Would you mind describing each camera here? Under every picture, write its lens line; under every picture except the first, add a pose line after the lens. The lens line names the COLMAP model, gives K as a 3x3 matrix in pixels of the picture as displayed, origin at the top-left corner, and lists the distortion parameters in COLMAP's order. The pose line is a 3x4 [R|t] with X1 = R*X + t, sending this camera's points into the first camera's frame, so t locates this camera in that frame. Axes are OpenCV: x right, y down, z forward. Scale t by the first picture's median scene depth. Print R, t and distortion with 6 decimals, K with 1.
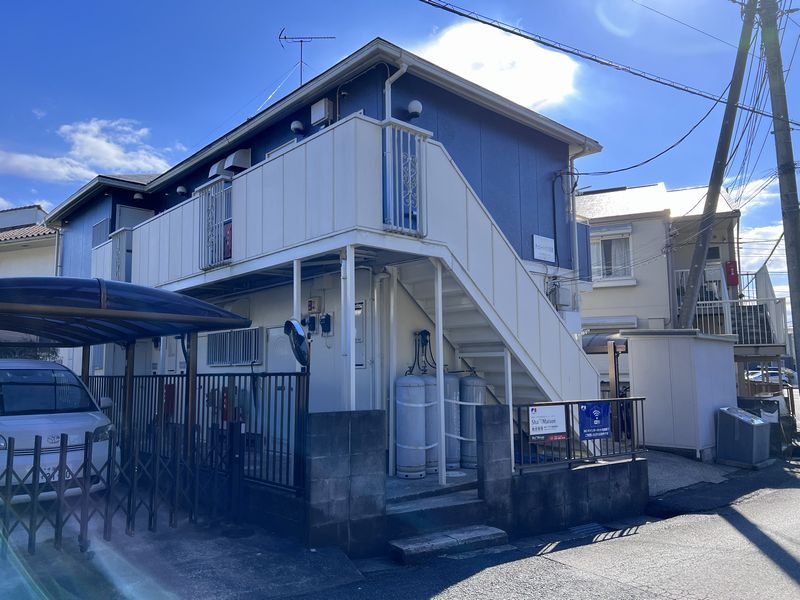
lens RADIAL K [[604.3, 0, 399.7], [0, 604.3, 300.6], [0, 0, 1]] dist [0.010991, -0.001299]
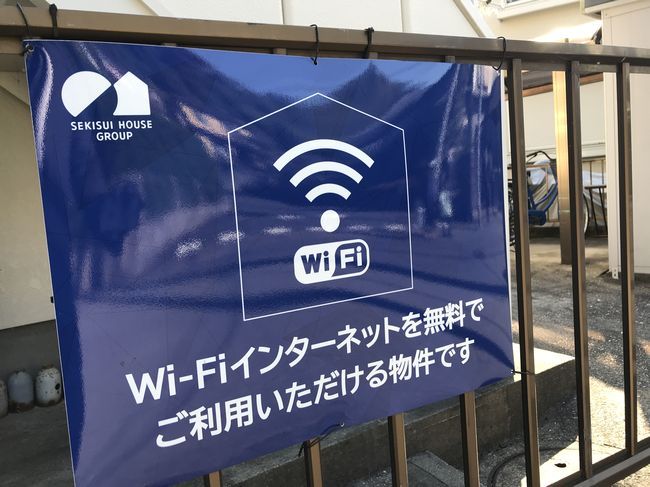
lens RADIAL K [[531.0, 0, 325.4], [0, 531.0, 242.5], [0, 0, 1]] dist [0.000859, 0.000179]
pose [[0.991394, -0.061707, -0.115452, 0.333038], [0.084078, 0.976129, 0.200259, 0.180675], [0.100339, -0.208242, 0.972917, 0.915716]]
